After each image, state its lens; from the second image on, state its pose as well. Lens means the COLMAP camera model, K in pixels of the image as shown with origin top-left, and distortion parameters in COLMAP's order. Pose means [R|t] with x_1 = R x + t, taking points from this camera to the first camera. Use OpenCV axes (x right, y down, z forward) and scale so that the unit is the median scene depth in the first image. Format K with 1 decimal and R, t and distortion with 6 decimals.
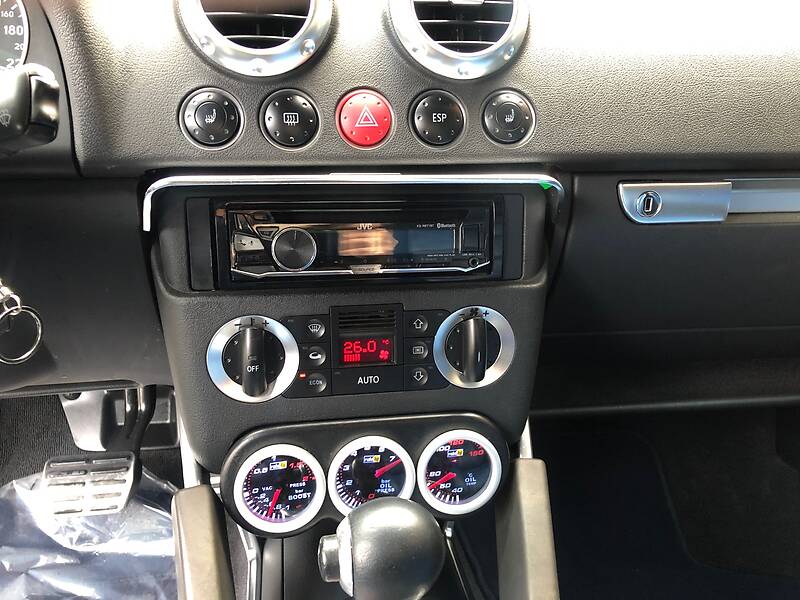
lens RADIAL K [[656.4, 0, 402.7], [0, 656.4, 305.3], [0, 0, 1]] dist [-0.000732, -0.018758]
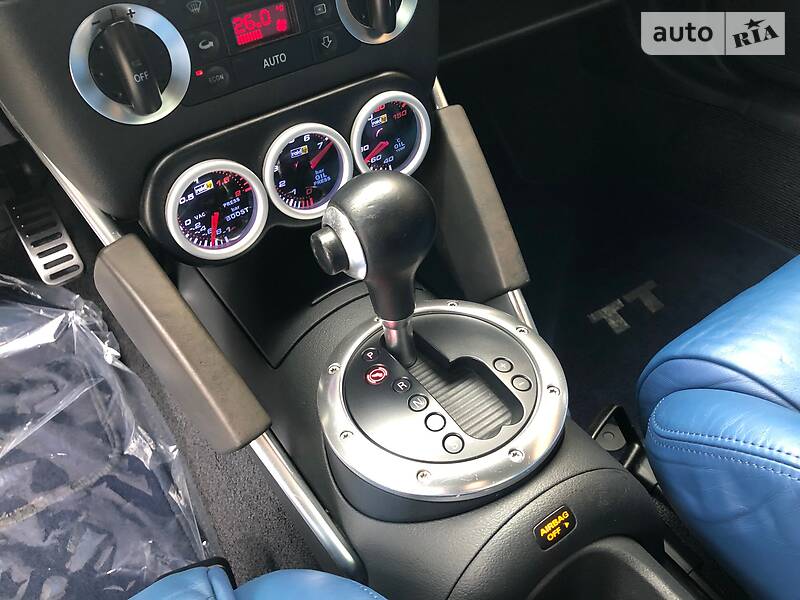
lens RADIAL K [[656.4, 0, 394.8], [0, 656.4, 297.5], [0, 0, 1]] dist [-0.000732, -0.018758]
pose [[0.900027, -0.338320, 0.274758, -0.248101], [0.192384, 0.874071, 0.446082, 0.034037], [-0.391076, -0.348626, 0.851774, 0.116724]]
